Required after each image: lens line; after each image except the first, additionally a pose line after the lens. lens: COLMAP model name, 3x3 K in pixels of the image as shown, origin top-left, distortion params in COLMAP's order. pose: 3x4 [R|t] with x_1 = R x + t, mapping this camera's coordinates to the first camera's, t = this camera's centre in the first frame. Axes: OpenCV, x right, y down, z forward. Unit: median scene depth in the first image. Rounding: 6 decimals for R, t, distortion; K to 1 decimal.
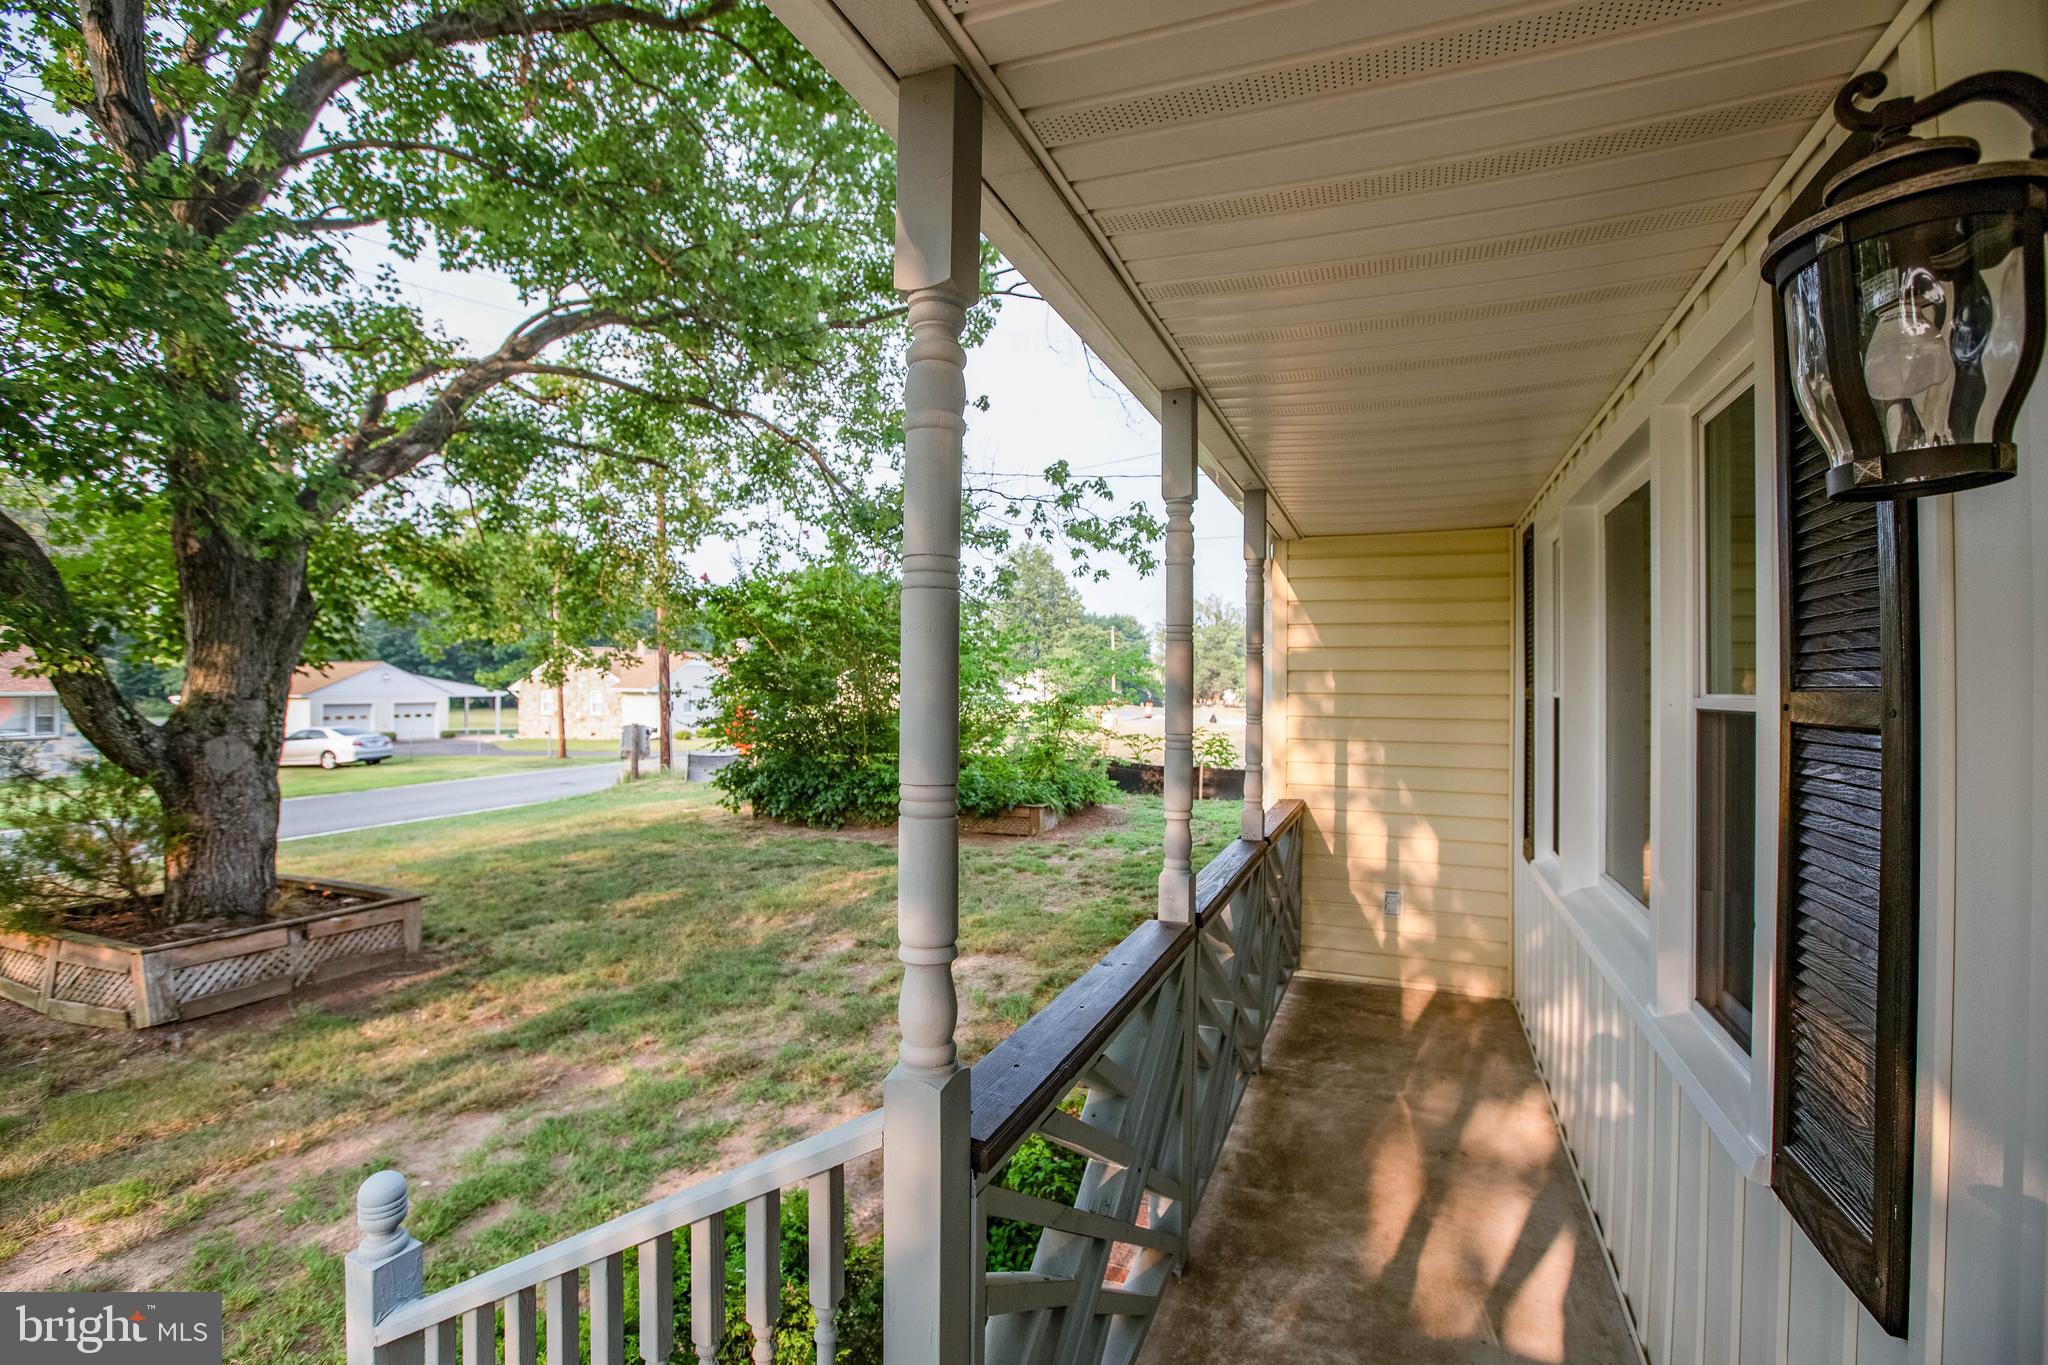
lens RADIAL K [[943.0, 0, 1024.9], [0, 943.0, 683.0], [0, 0, 1]] dist [-0.053614, 0.022724]
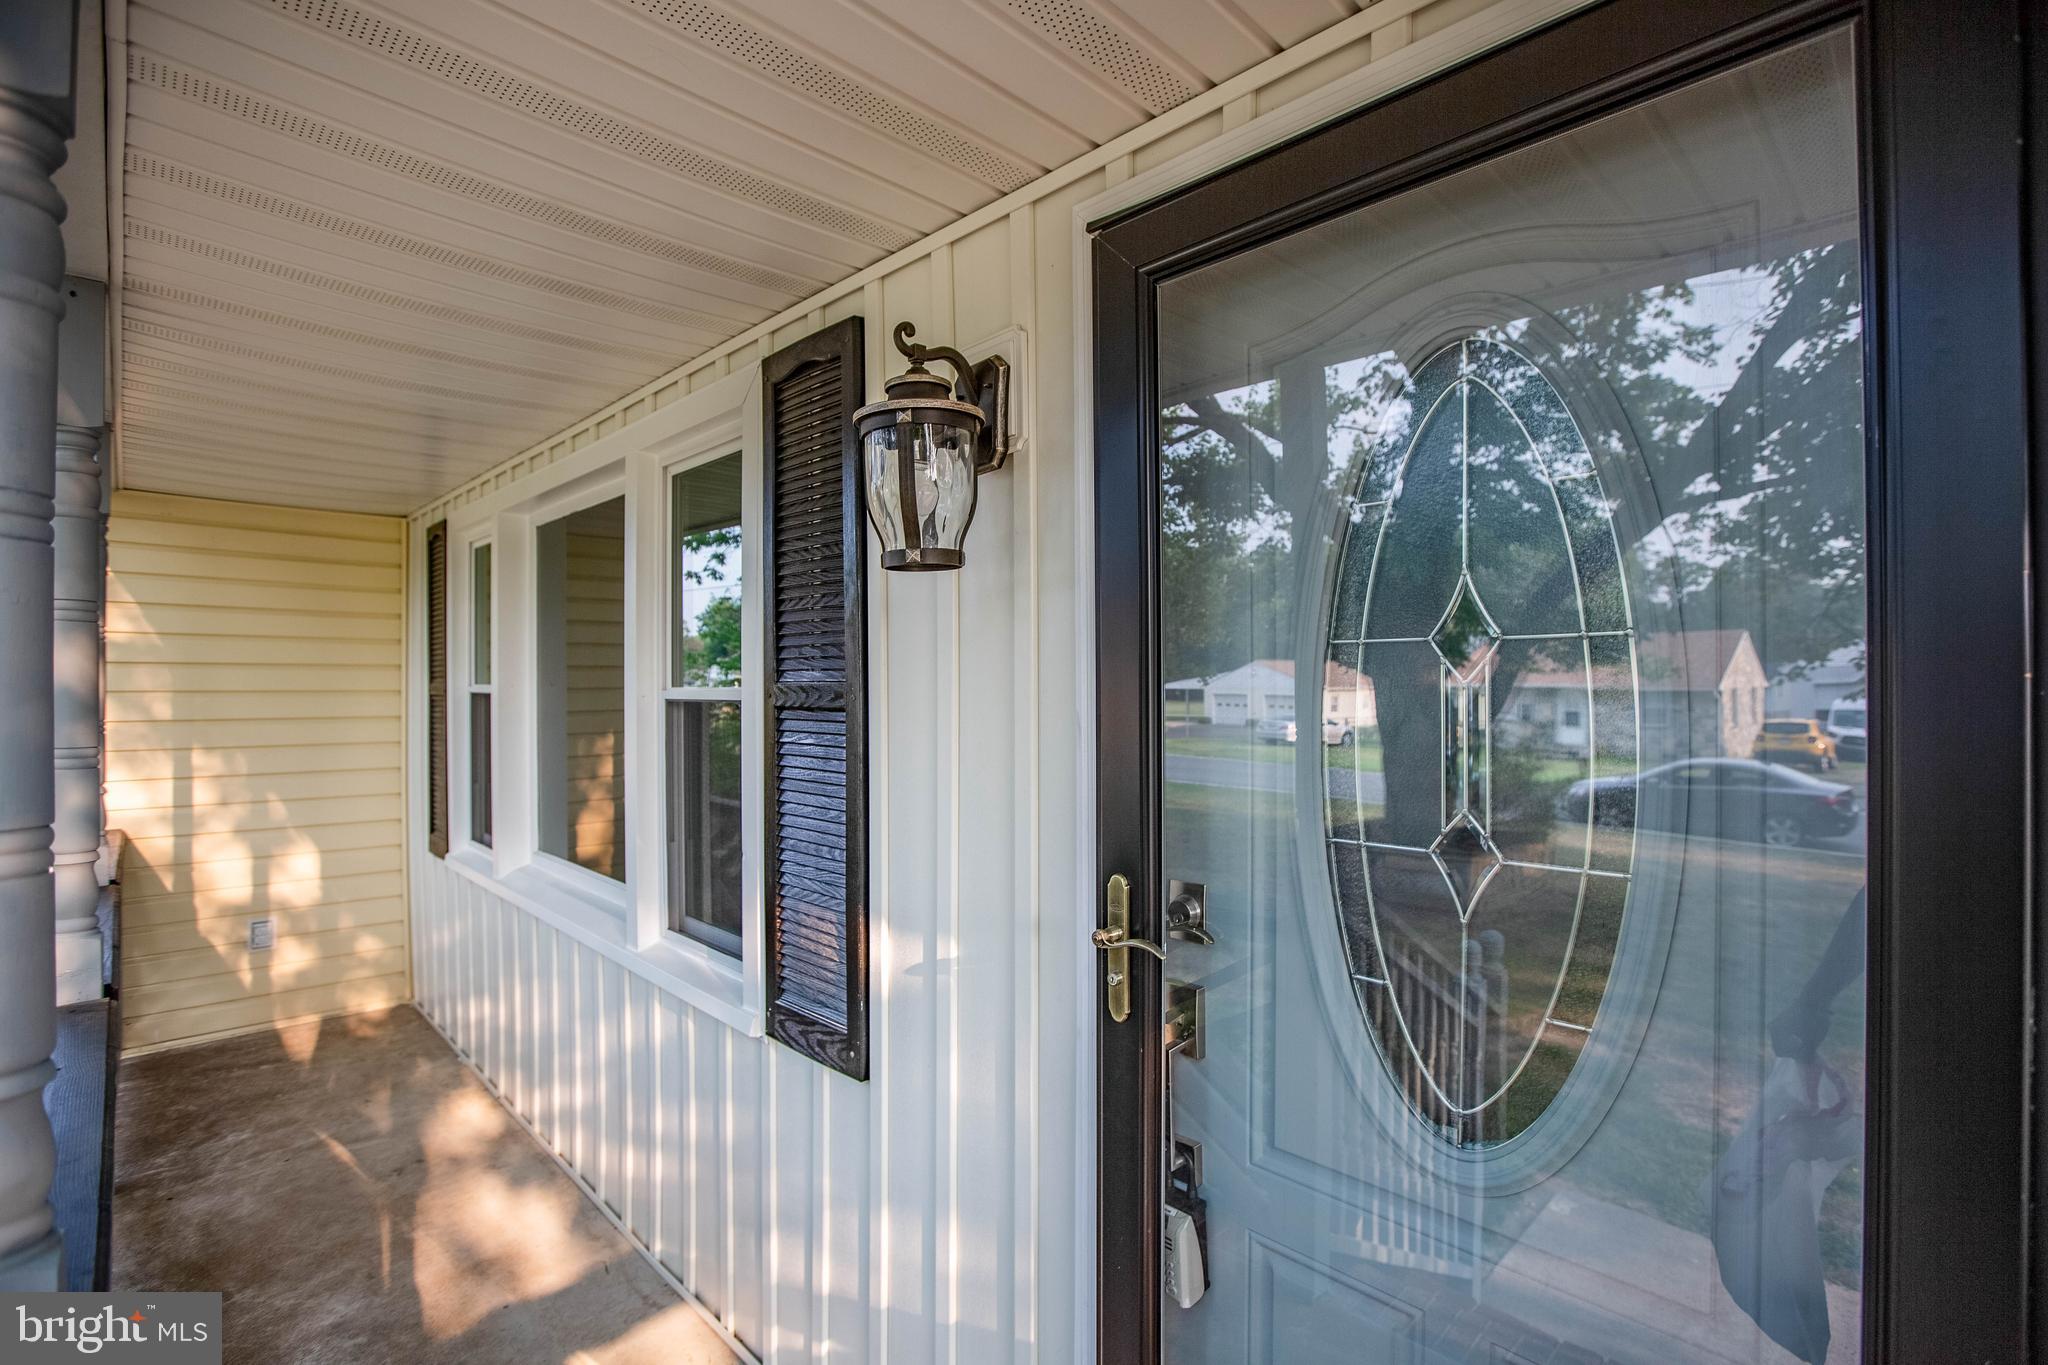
lens RADIAL K [[943.0, 0, 1024.9], [0, 943.0, 683.0], [0, 0, 1]] dist [-0.053614, 0.022724]
pose [[0.408610, -0.007218, 0.912680, -0.112603], [0.002344, 0.999974, 0.006859, -0.000677], [-0.912706, -0.000664, 0.408617, 0.015544]]
